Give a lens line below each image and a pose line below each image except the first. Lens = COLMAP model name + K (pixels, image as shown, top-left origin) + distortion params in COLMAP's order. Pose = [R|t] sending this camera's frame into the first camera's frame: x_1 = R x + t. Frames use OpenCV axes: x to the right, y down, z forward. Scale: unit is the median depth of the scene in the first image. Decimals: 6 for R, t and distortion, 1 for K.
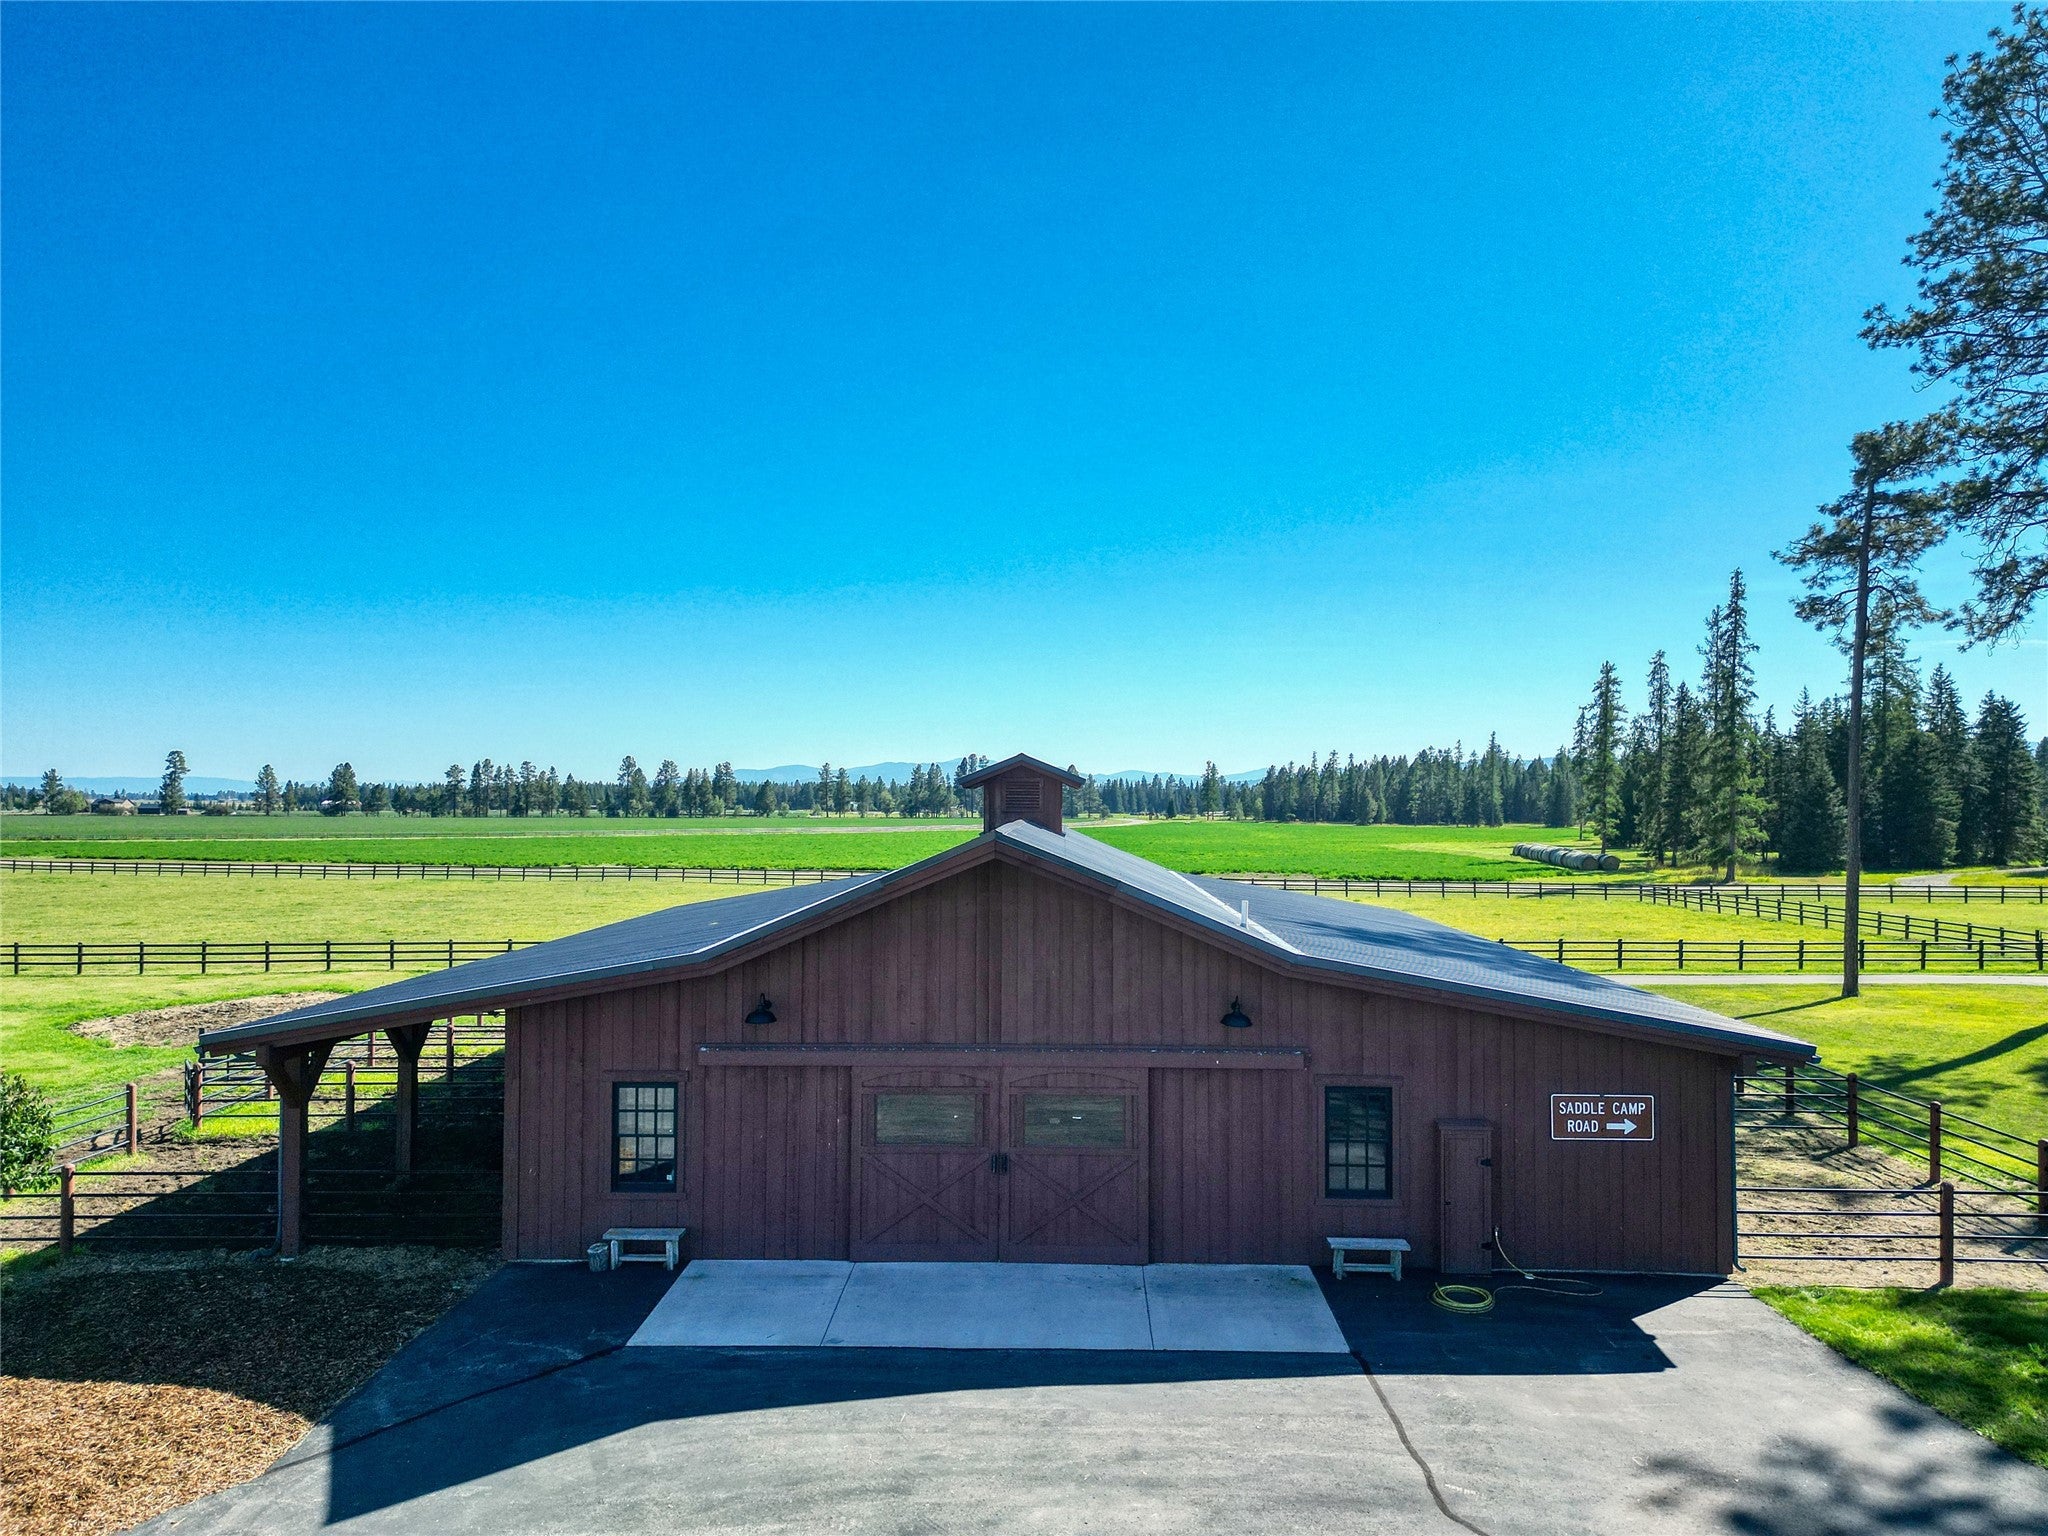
lens RADIAL K [[1391.6, 0, 1024.0], [0, 1391.6, 768.0], [0, 0, 1]] dist [0.080816, -0.074447]
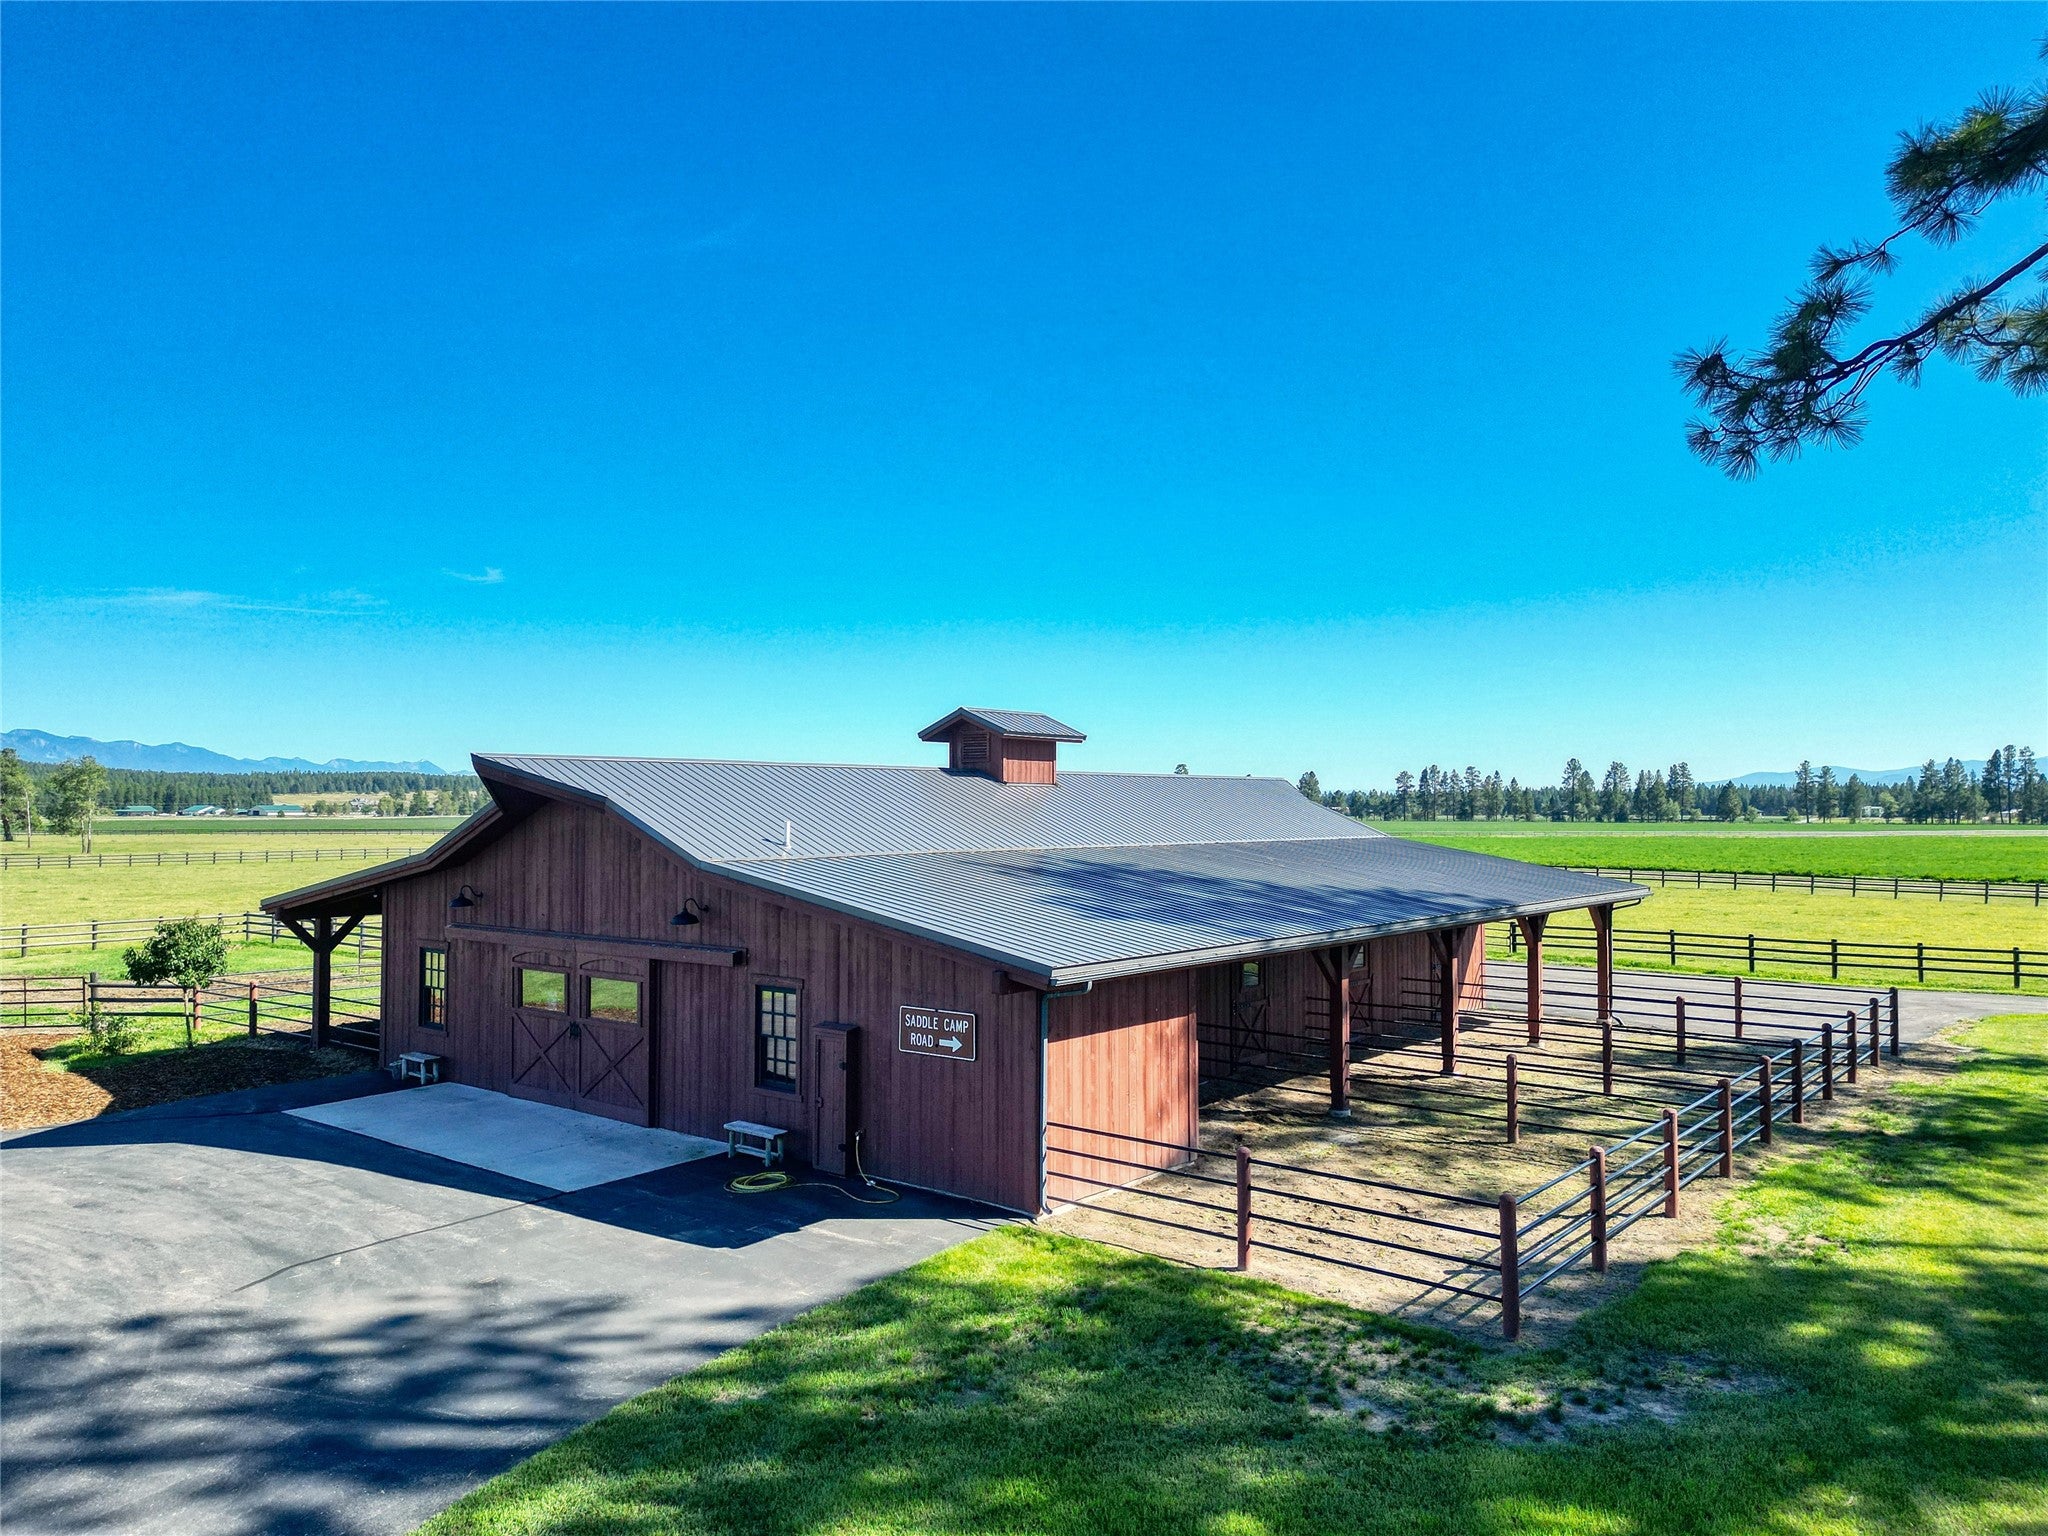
lens RADIAL K [[1391.6, 0, 1024.0], [0, 1391.6, 768.0], [0, 0, 1]] dist [0.080816, -0.074447]
pose [[0.796096, -0.021194, -0.604799, 1.047785], [0.019019, 0.999769, -0.010000, 0.074411], [0.604871, -0.003542, 0.796316, 0.265233]]
